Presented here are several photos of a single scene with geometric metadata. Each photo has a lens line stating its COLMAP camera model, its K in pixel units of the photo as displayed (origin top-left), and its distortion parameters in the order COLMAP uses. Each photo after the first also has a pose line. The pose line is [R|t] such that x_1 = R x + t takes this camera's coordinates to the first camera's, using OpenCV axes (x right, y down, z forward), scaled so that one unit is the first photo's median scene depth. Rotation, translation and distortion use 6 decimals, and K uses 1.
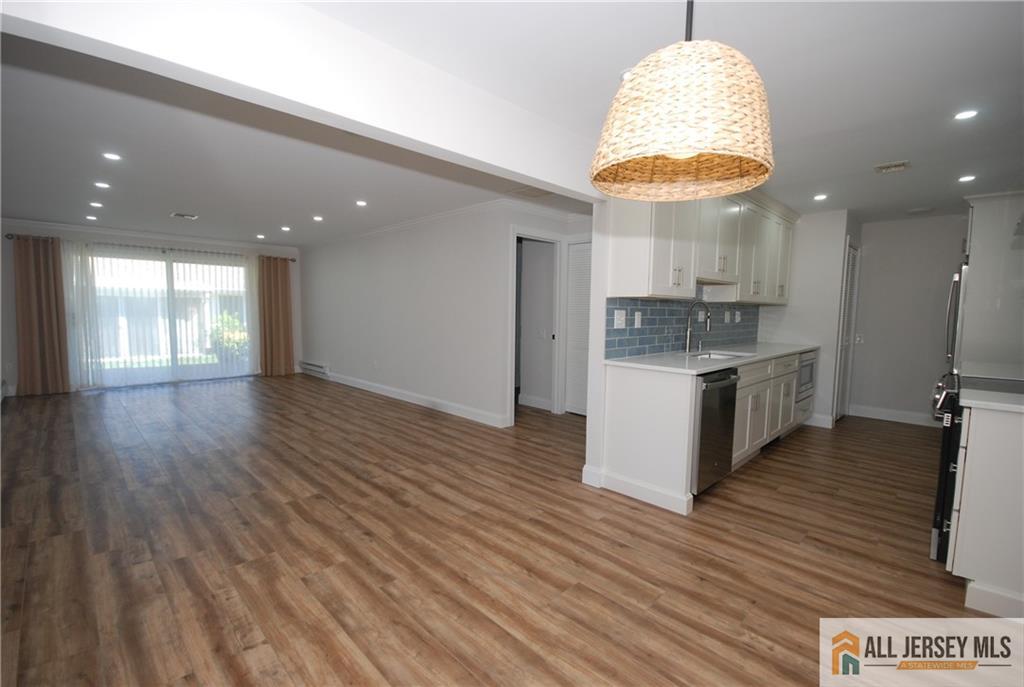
lens RADIAL K [[450.2, 0, 508.2], [0, 450.2, 350.0], [0, 0, 1]] dist [0.003529, -0.005697]
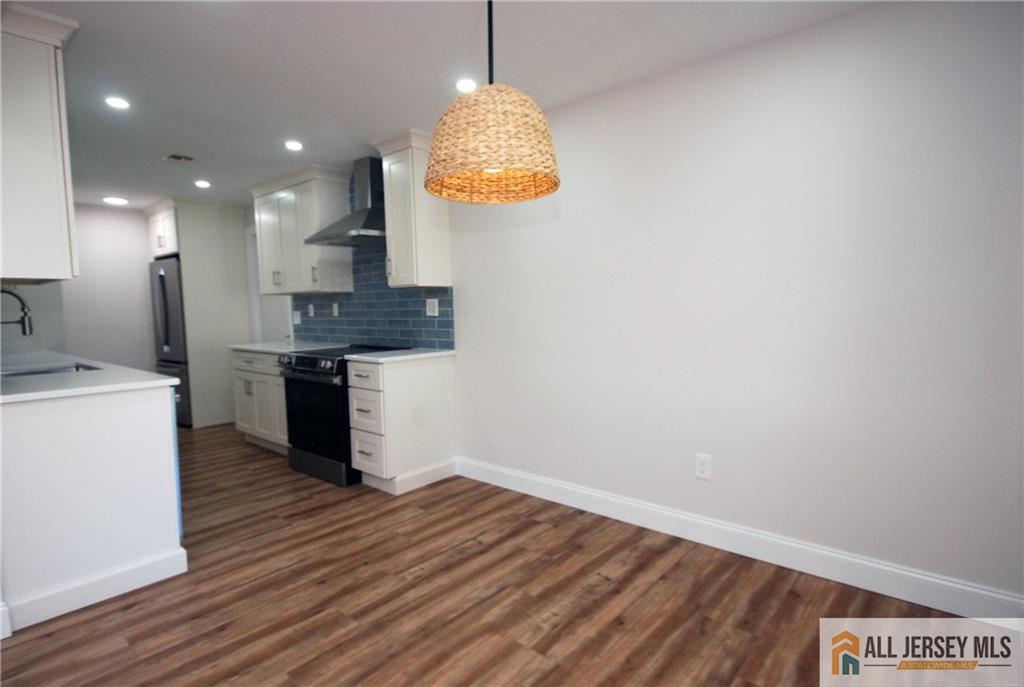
lens RADIAL K [[532.0, 0, 501.0], [0, 532.0, 348.6], [0, 0, 1]] dist [0.004524, 0.003347]
pose [[-0.066766, -0.093725, 0.993357, -0.391431], [0.110552, 0.988754, 0.100721, -0.026944], [-0.991625, 0.116542, -0.055653, 0.379364]]
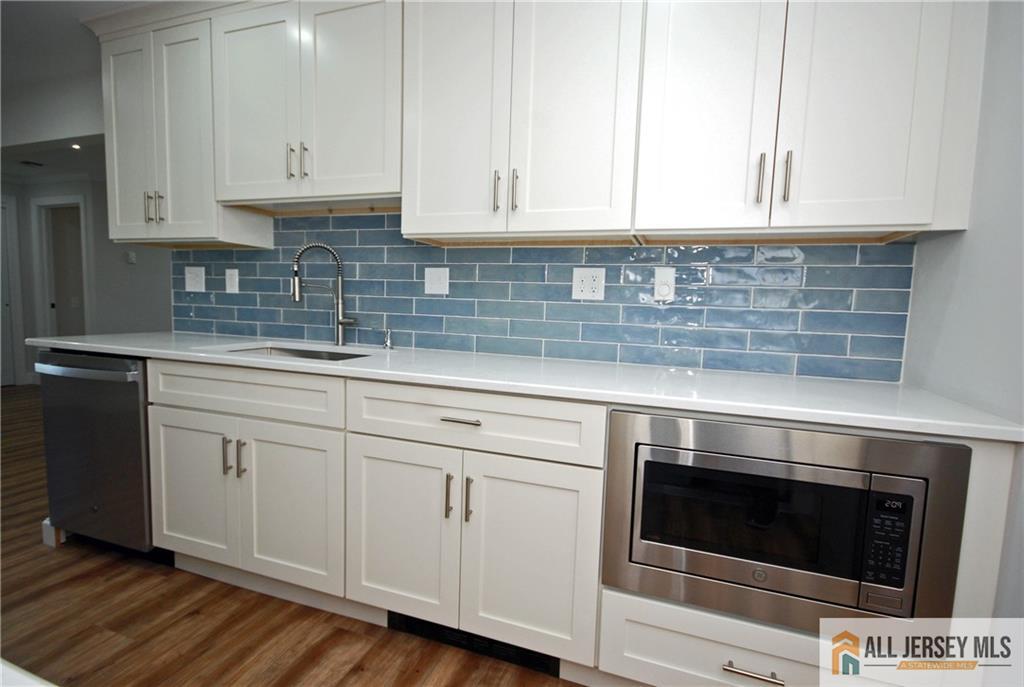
lens RADIAL K [[491.4, 0, 507.8], [0, 491.4, 348.6], [0, 0, 1]] dist [0.008173, 0.000344]
pose [[0.430372, 0.081611, -0.898955, 1.091021], [-0.108356, 0.993374, 0.038308, -0.037807], [0.896124, 0.080921, 0.436364, 1.011491]]
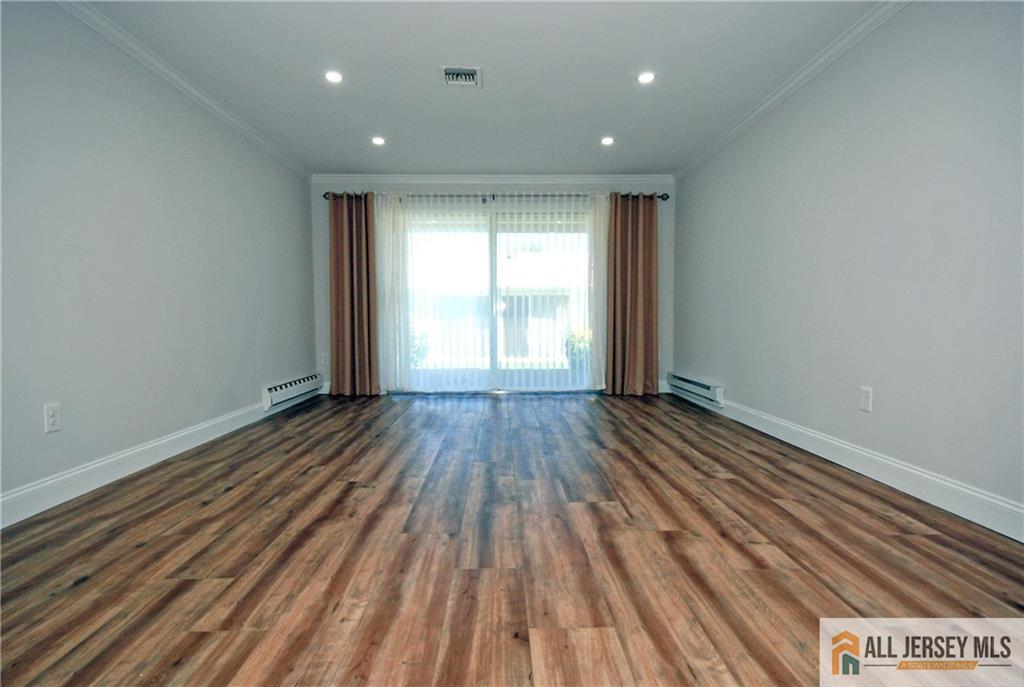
lens RADIAL K [[491.6, 0, 511.1], [0, 491.6, 341.7], [0, 0, 1]] dist [-0.001646, -0.003179]
pose [[0.727714, 0.016457, -0.685683, -0.433979], [-0.047792, 0.998499, -0.026757, 0.025863], [0.684214, 0.052241, 0.727408, 0.978169]]
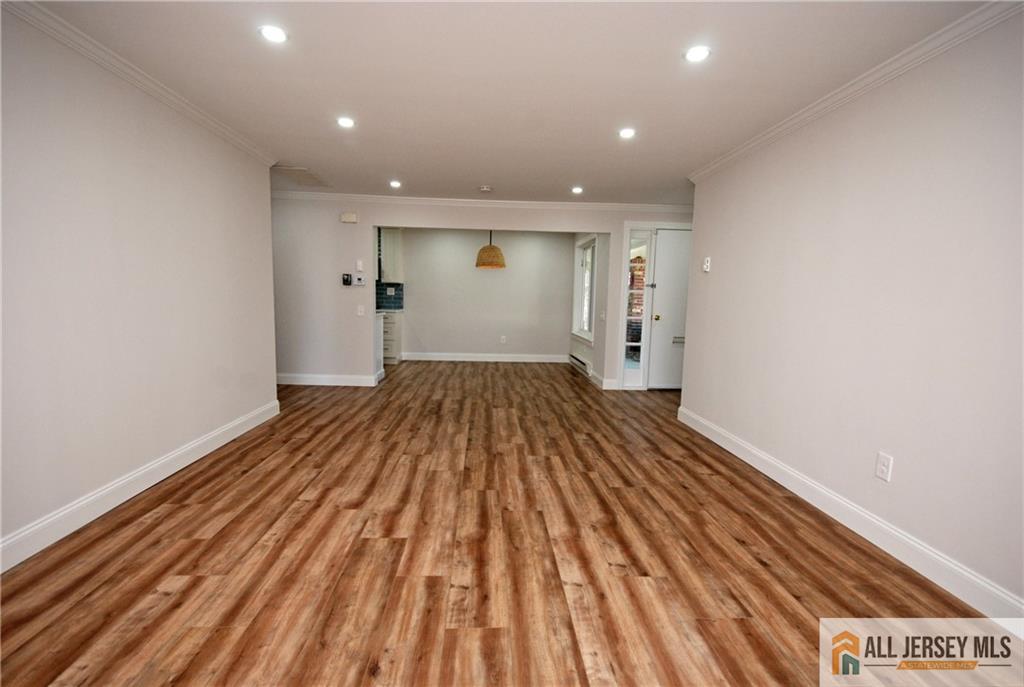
lens RADIAL K [[481.4, 0, 512.9], [0, 481.4, 352.3], [0, 0, 1]] dist [0.004298, -0.003416]
pose [[-0.751378, -0.108565, 0.650880, -1.314126], [0.024175, 0.981182, 0.191565, -0.161725], [-0.659429, 0.159673, -0.734614, 1.840193]]
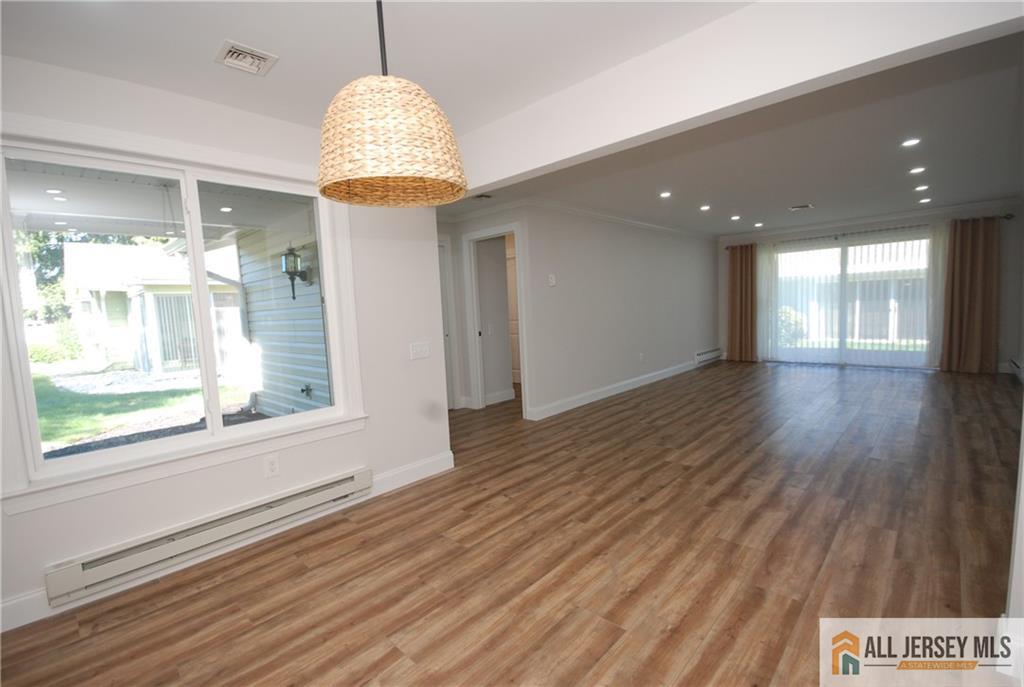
lens RADIAL K [[450.2, 0, 508.5], [0, 450.2, 350.7], [0, 0, 1]] dist [0.003529, -0.005697]
pose [[0.027768, 0.083143, -0.996151, 0.538802], [-0.041593, 0.995768, 0.081952, -0.026431], [0.998749, 0.039157, 0.031108, 0.435610]]
